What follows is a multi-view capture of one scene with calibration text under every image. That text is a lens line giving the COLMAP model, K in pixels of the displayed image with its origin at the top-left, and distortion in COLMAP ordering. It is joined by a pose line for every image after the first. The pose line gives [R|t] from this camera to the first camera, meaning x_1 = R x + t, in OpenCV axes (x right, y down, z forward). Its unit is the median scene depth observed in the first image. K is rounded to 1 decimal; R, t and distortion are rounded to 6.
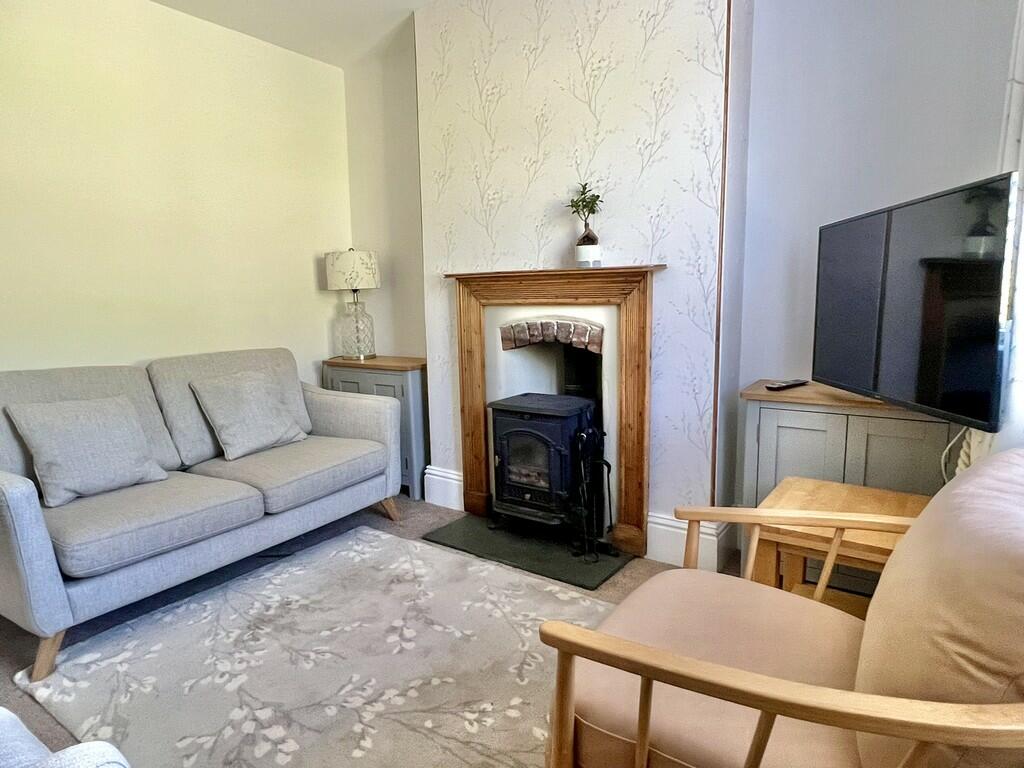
lens RADIAL K [[621.5, 0, 506.3], [0, 621.5, 385.4], [0, 0, 1]] dist [0.001642, -0.000174]
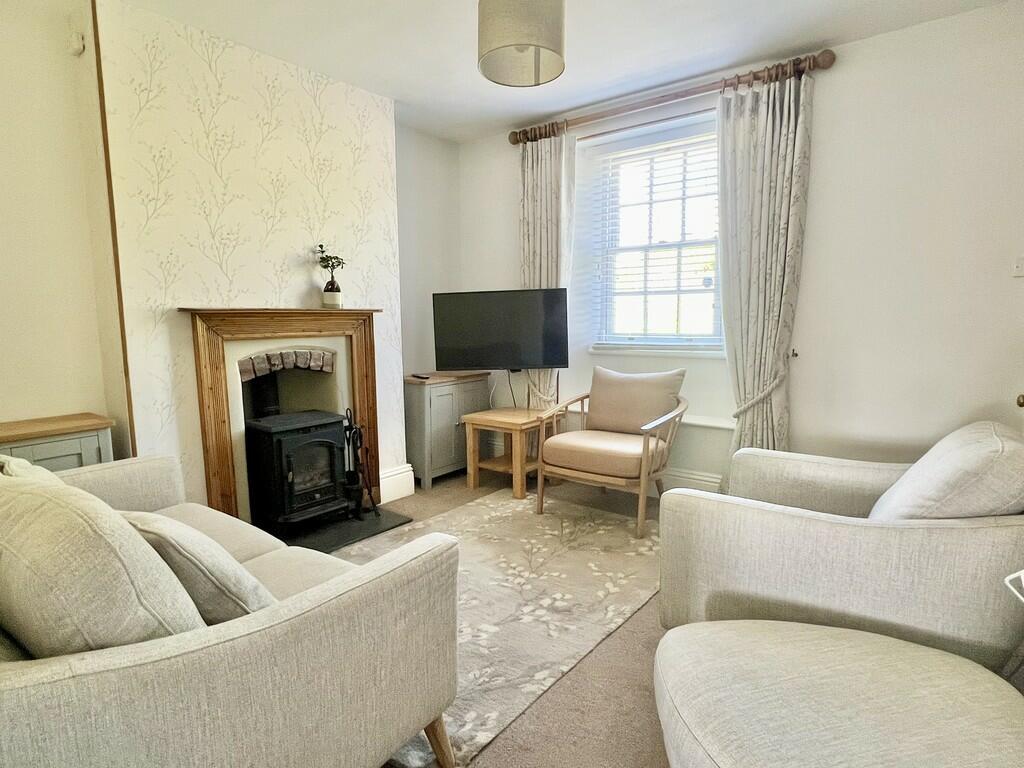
lens RADIAL K [[561.8, 0, 506.7], [0, 561.8, 387.2], [0, 0, 1]] dist [-0.000570, 0.000451]
pose [[0.054089, -0.102333, 0.993279, -1.010660], [0.164154, 0.982112, 0.092243, -0.068145], [-0.984951, 0.158062, 0.069920, 0.537815]]
